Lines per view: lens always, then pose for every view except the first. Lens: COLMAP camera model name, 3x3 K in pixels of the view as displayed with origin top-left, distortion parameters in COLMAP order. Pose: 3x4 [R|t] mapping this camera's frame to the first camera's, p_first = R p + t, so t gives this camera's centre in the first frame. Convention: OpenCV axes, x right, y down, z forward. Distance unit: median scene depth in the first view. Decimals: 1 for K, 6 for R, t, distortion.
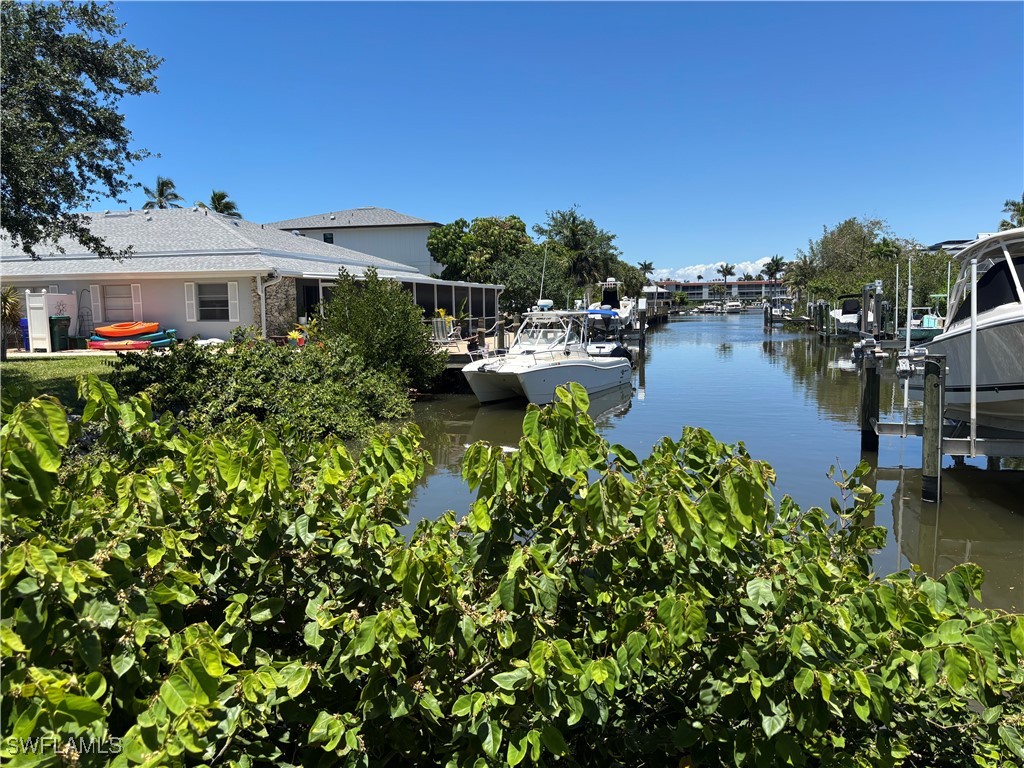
lens RADIAL K [[774.9, 0, 512.0], [0, 774.9, 384.0], [0, 0, 1]] dist [0.030427, -0.010010]
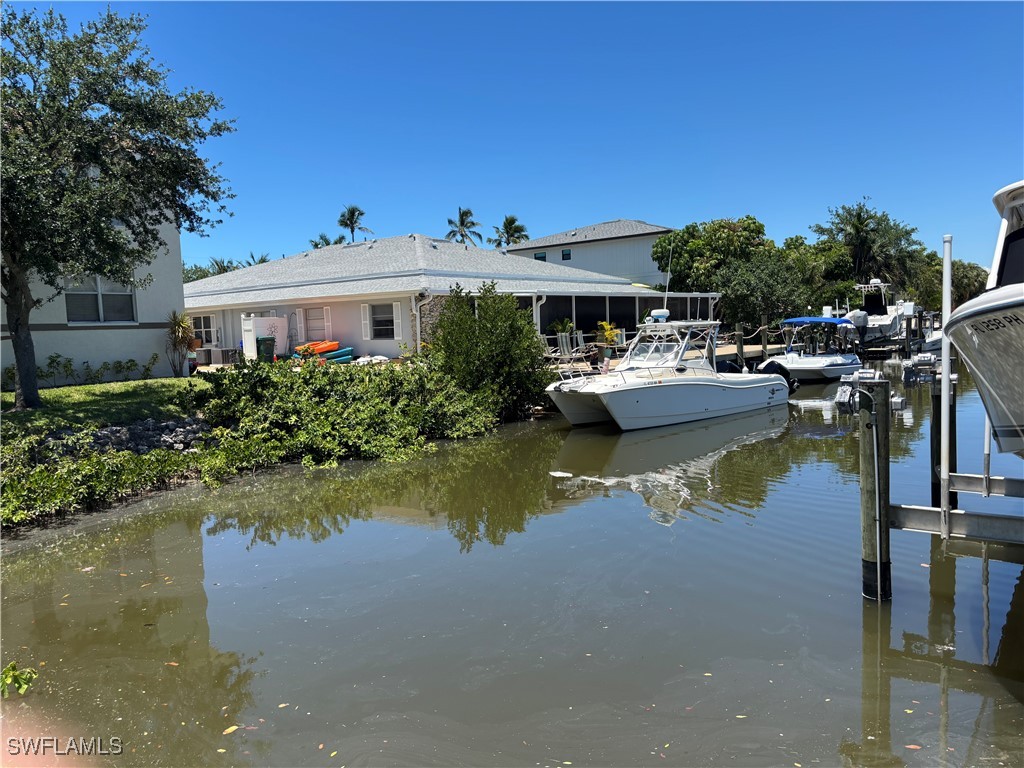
lens RADIAL K [[774.9, 0, 512.0], [0, 774.9, 384.0], [0, 0, 1]] dist [0.030427, -0.010010]
pose [[0.914585, 0.007493, -0.404324, 0.206328], [-0.014063, 0.999813, -0.013283, -0.007987], [0.404149, 0.017835, 0.914519, 0.104039]]
